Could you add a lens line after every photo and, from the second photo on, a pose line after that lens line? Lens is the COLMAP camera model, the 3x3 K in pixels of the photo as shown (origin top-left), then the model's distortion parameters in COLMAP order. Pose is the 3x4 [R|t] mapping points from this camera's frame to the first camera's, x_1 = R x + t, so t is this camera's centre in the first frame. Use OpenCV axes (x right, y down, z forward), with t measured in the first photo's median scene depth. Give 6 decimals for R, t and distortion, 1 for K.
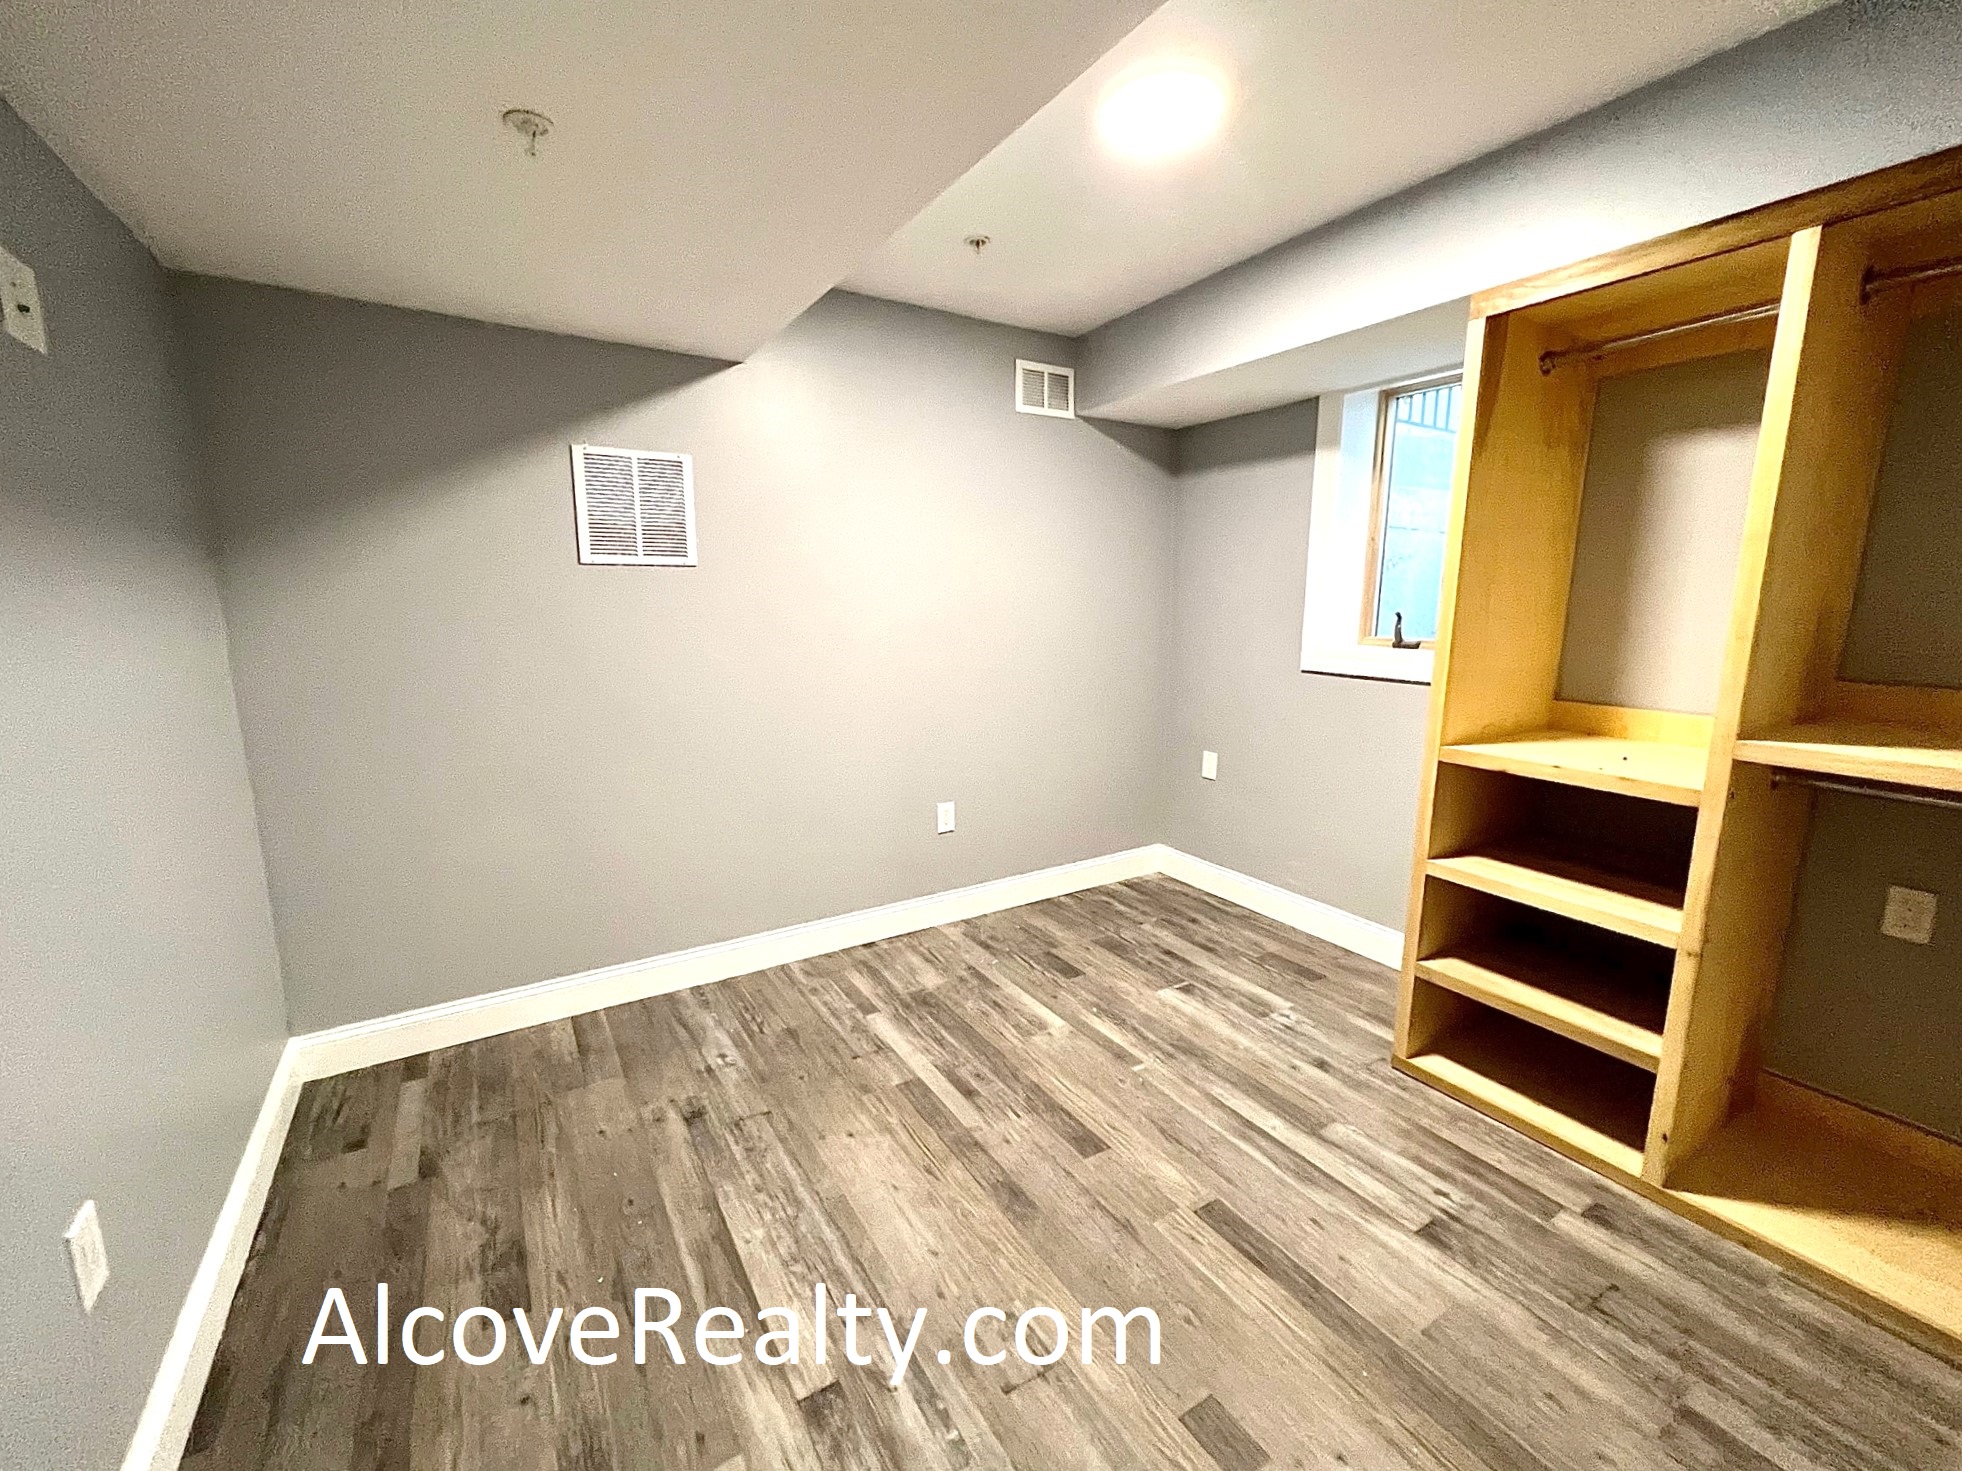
lens RADIAL K [[812.2, 0, 981.0], [0, 812.2, 735.5], [0, 0, 1]] dist [-0.001301, 0.000131]
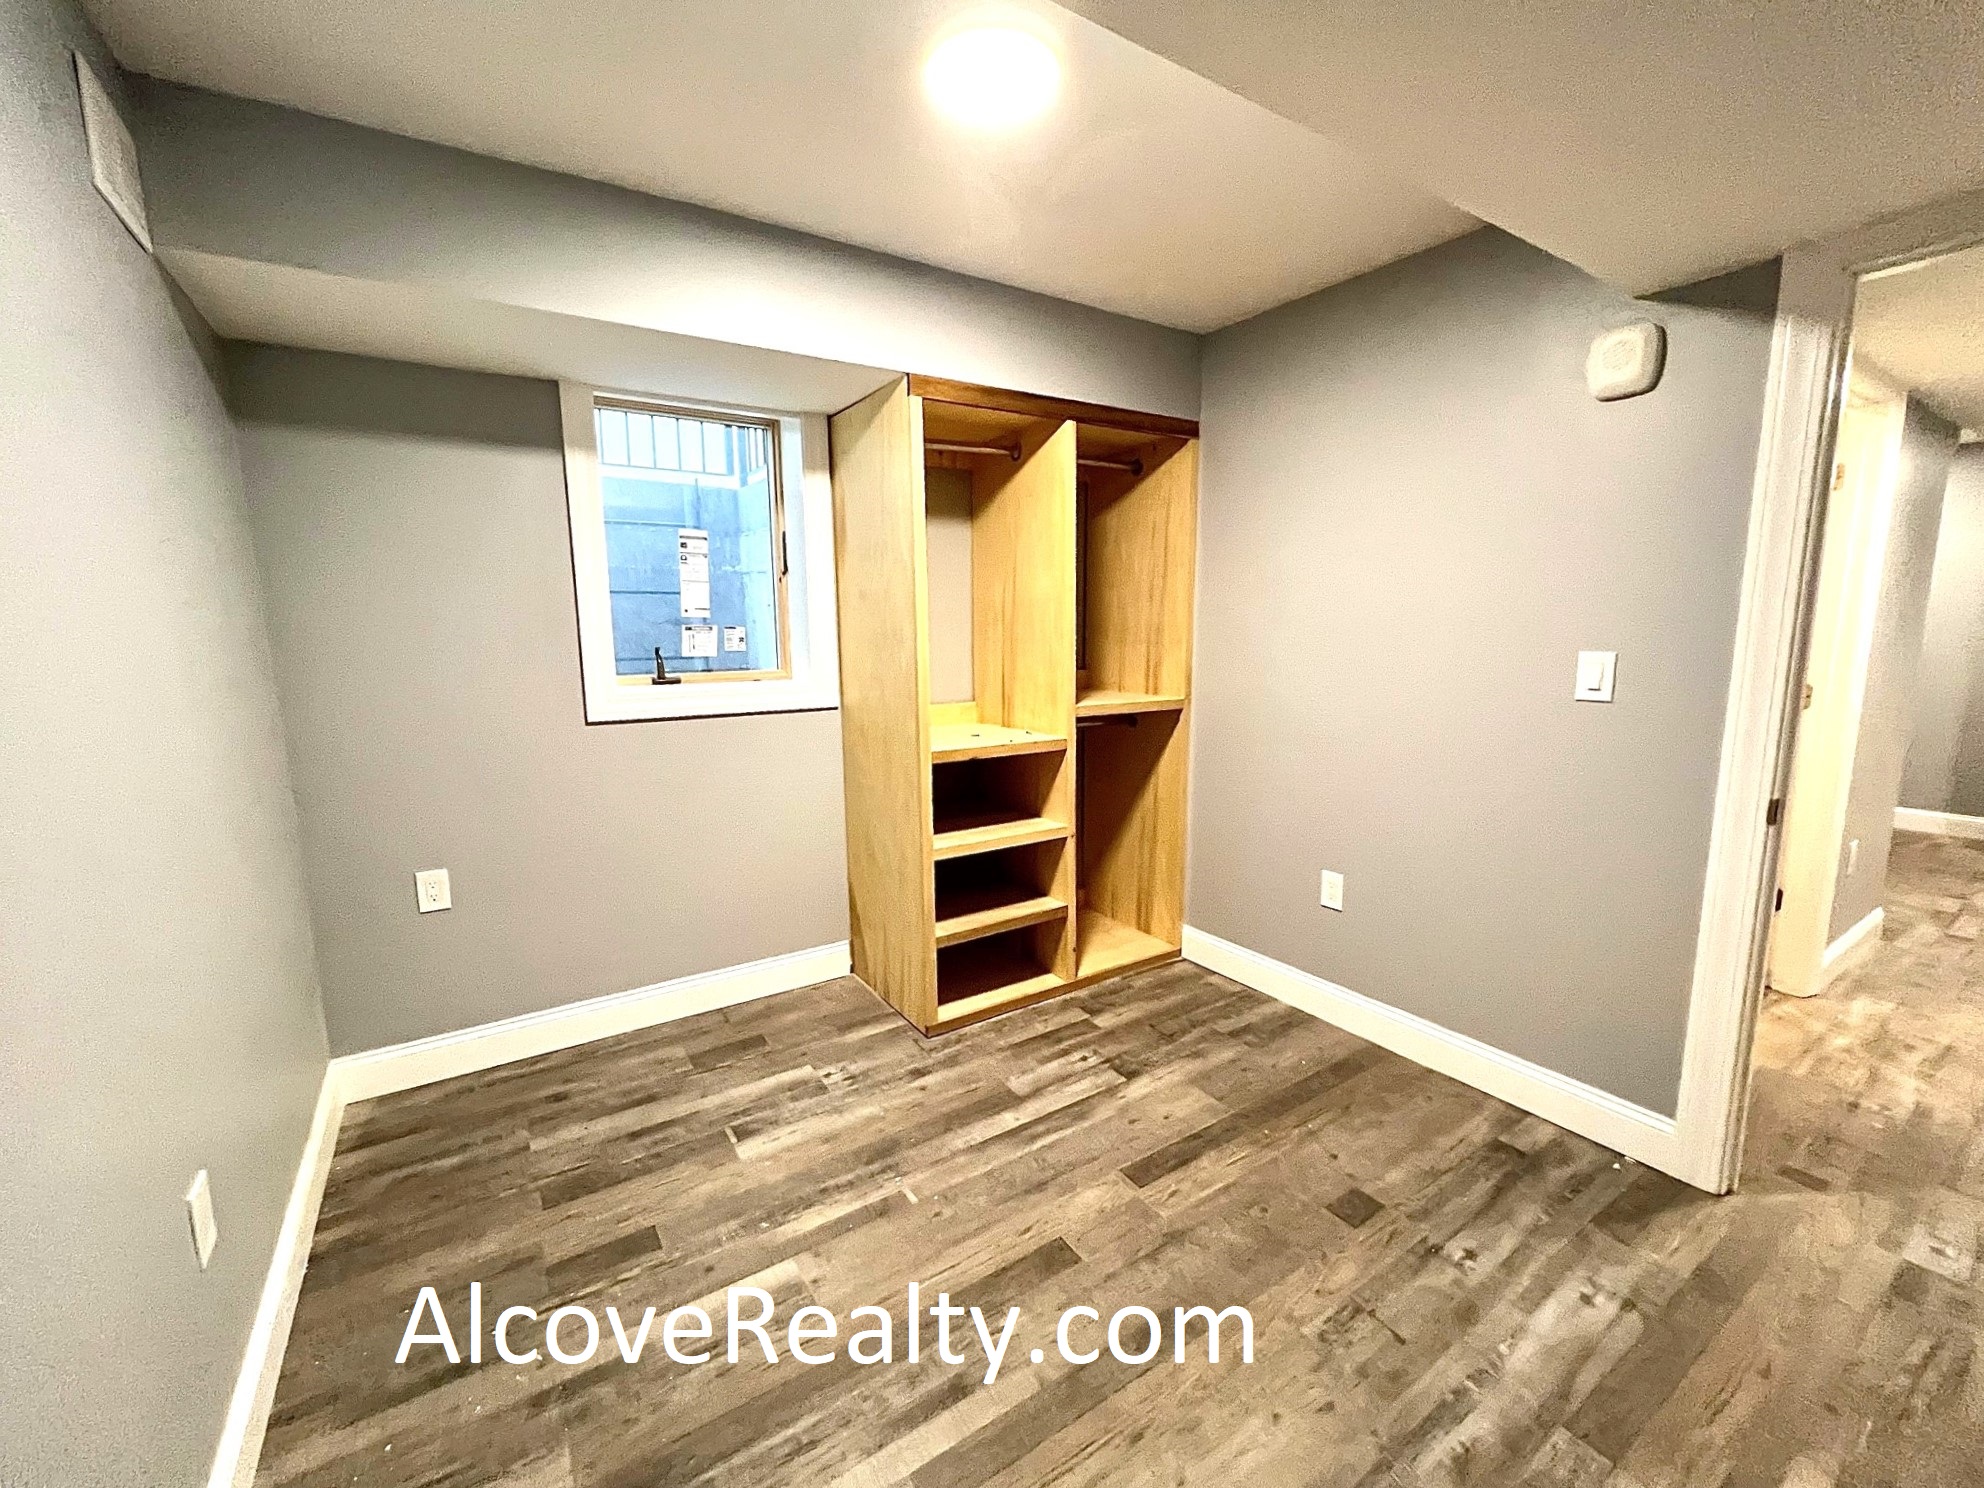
lens RADIAL K [[798.9, 0, 992.0], [0, 798.9, 744.0], [0, 0, 1]] dist [0.000089, 0.000184]
pose [[-0.018405, -0.151353, 0.988308, -0.539121], [0.183034, 0.971261, 0.152151, -0.146327], [-0.982934, 0.183694, 0.009827, 0.824582]]
